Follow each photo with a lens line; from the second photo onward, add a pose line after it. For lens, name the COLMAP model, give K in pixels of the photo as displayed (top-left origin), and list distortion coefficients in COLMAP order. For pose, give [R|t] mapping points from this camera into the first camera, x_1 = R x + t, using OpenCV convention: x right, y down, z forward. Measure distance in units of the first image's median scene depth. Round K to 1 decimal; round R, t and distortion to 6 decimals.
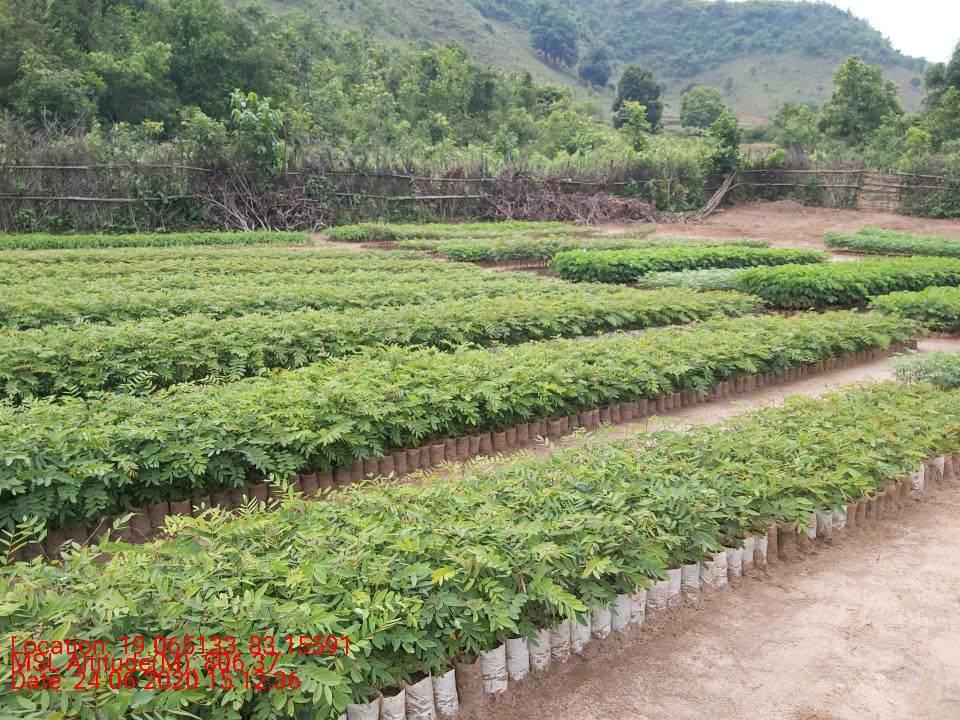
lens RADIAL K [[723.6, 0, 466.3], [0, 723.6, 365.4], [0, 0, 1]] dist [0.032276, -0.078676]
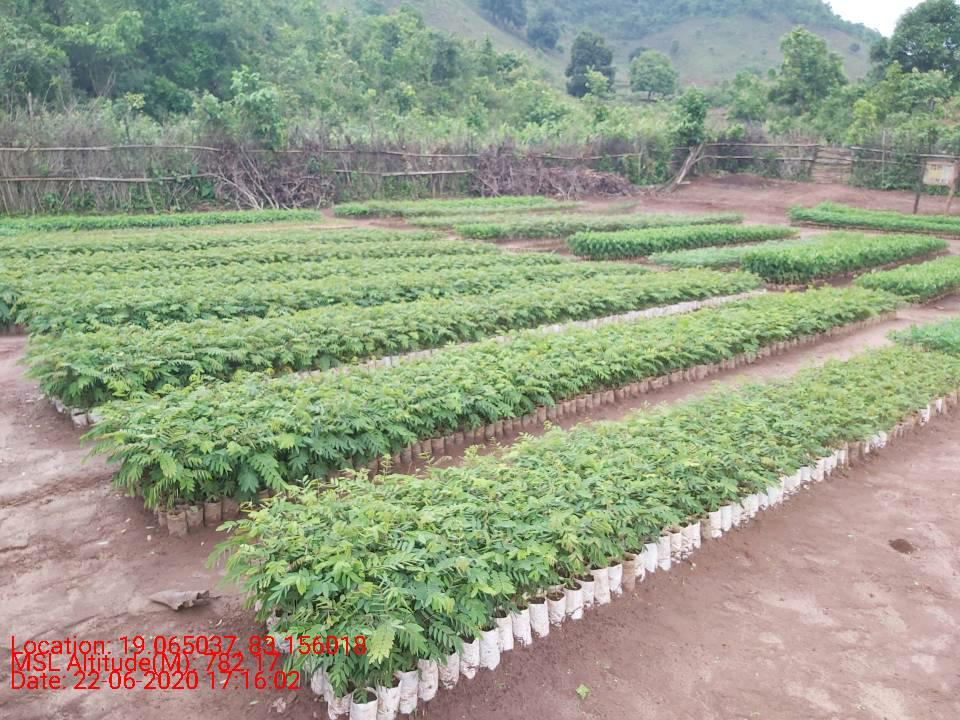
lens RADIAL K [[723.6, 0, 464.0], [0, 723.6, 371.5], [0, 0, 1]] dist [0.032276, -0.078676]
pose [[0.997572, -0.019146, 0.066965, -0.047284], [0.015443, 0.998345, 0.055390, -0.002479], [-0.067915, -0.054221, 0.996217, -0.044390]]
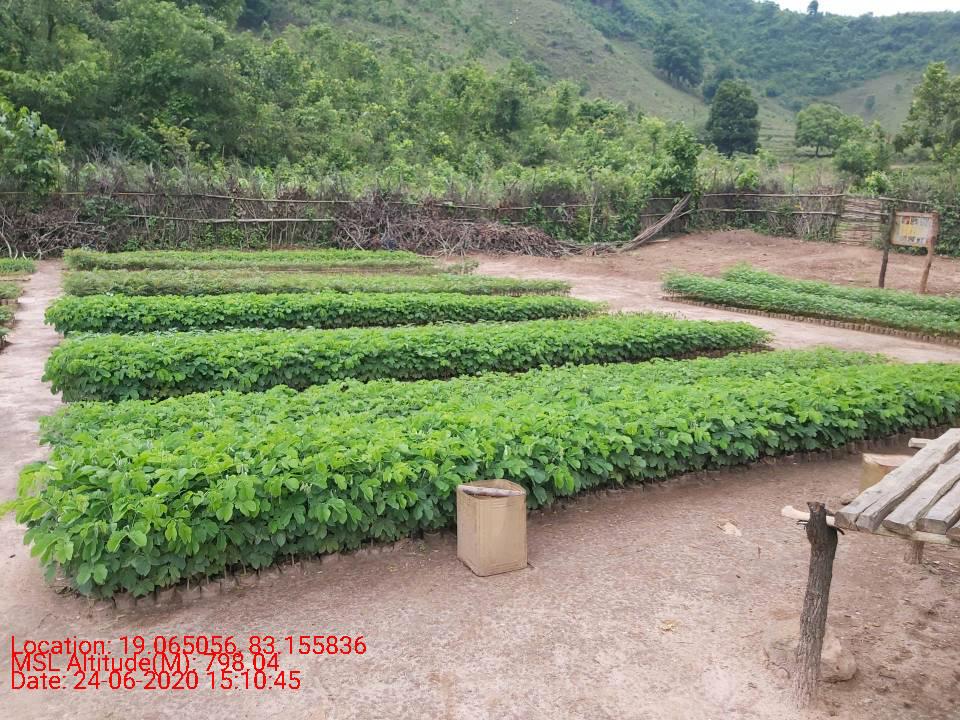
lens RADIAL K [[723.6, 0, 479.6], [0, 723.6, 358.3], [0, 0, 1]] dist [0.032276, -0.078676]
pose [[0.985925, 0.044629, -0.161121, 0.272420], [-0.050377, 0.998225, -0.031764, -0.035550], [0.159417, 0.039434, 0.986423, 0.125617]]
